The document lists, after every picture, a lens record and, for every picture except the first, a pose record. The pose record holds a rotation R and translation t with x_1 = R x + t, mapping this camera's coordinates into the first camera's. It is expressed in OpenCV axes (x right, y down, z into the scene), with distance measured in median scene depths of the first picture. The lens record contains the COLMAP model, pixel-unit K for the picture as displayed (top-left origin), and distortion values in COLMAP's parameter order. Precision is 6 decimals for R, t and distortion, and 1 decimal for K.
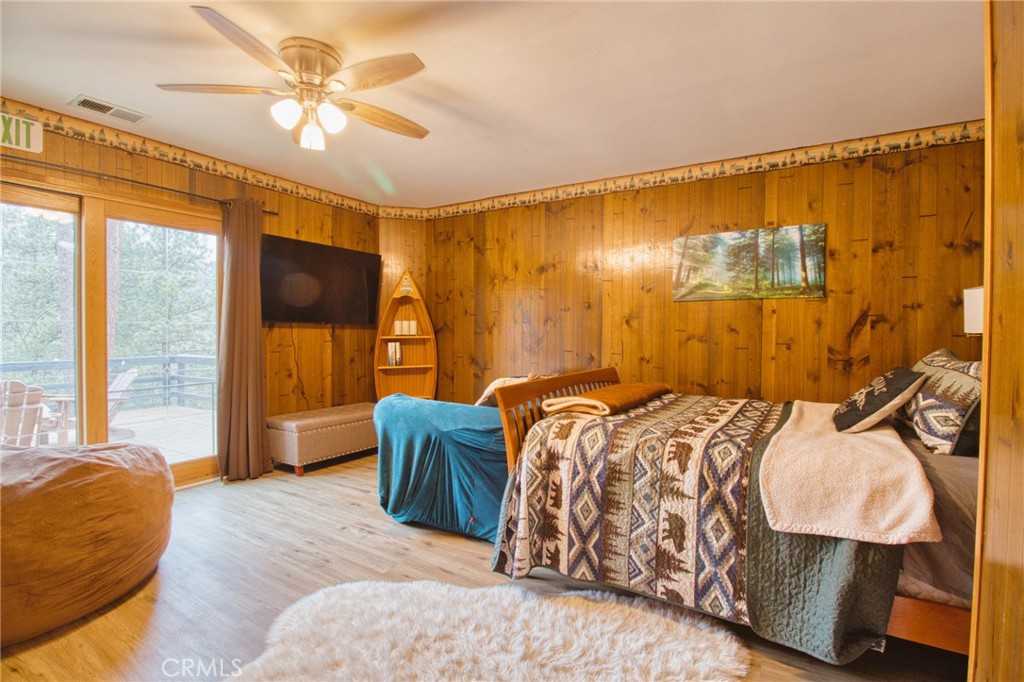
lens RADIAL K [[476.0, 0, 512.1], [0, 476.0, 337.5], [0, 0, 1]] dist [-0.000506, -0.012035]
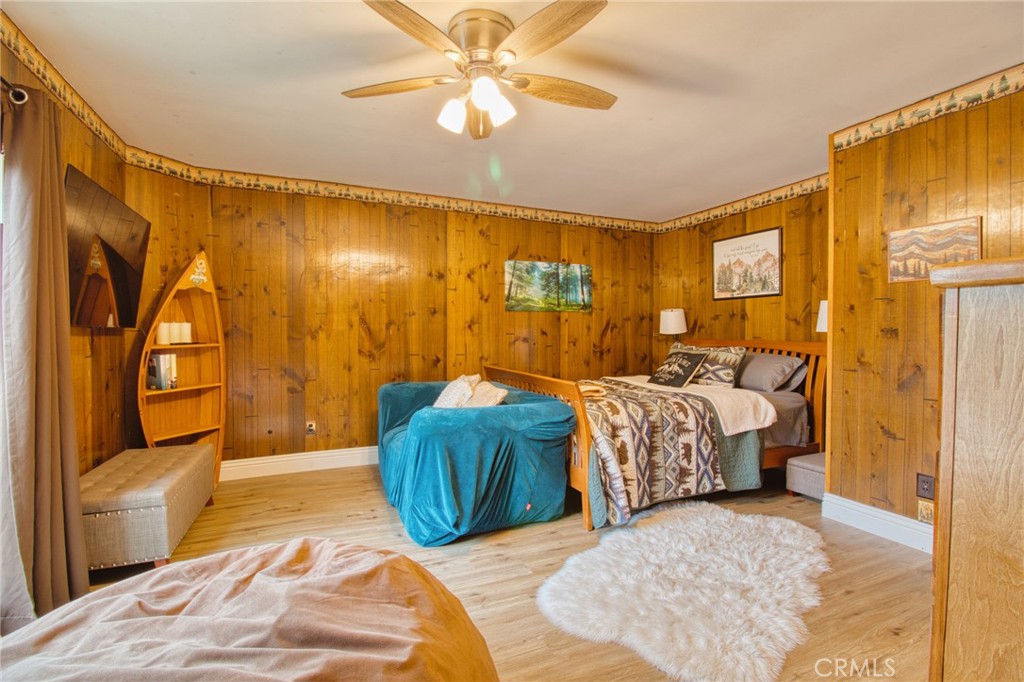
lens RADIAL K [[476.0, 0, 513.6], [0, 476.0, 339.6], [0, 0, 1]] dist [-0.000506, -0.012035]
pose [[0.562323, -0.017977, 0.826722, -0.768534], [0.017648, 0.999797, 0.009736, -0.012693], [-0.826729, 0.009115, 0.562526, 0.307294]]
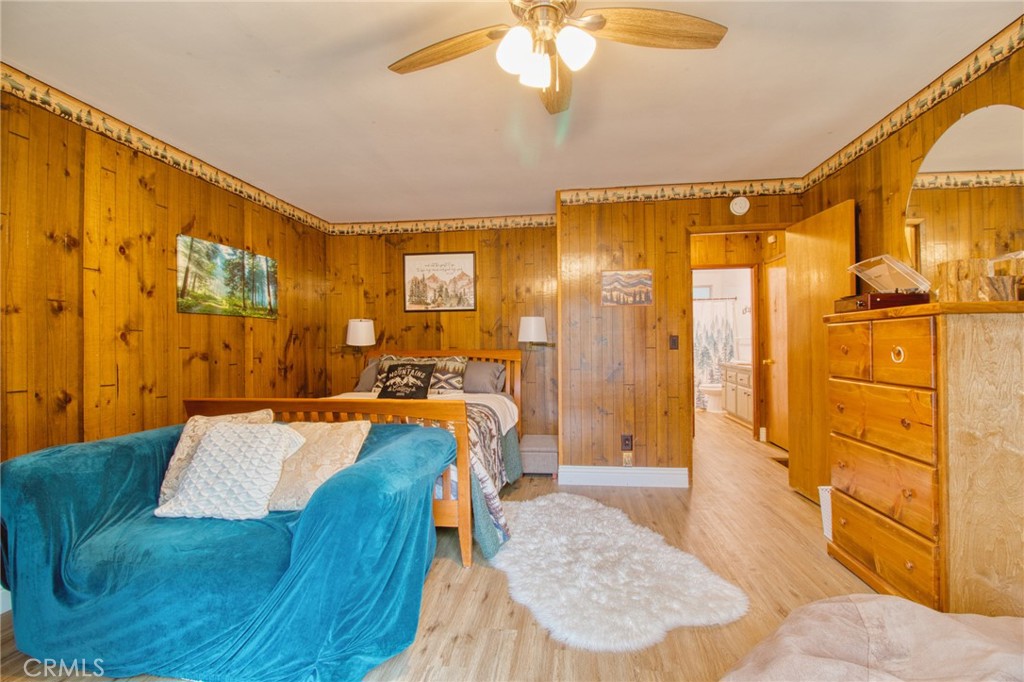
lens RADIAL K [[476.0, 0, 518.2], [0, 476.0, 338.3], [0, 0, 1]] dist [-0.000506, -0.012035]
pose [[-0.423817, 0.008609, 0.905707, -0.710065], [0.025958, 0.999660, 0.002645, -0.020334], [-0.905376, 0.024631, -0.423896, 0.913689]]
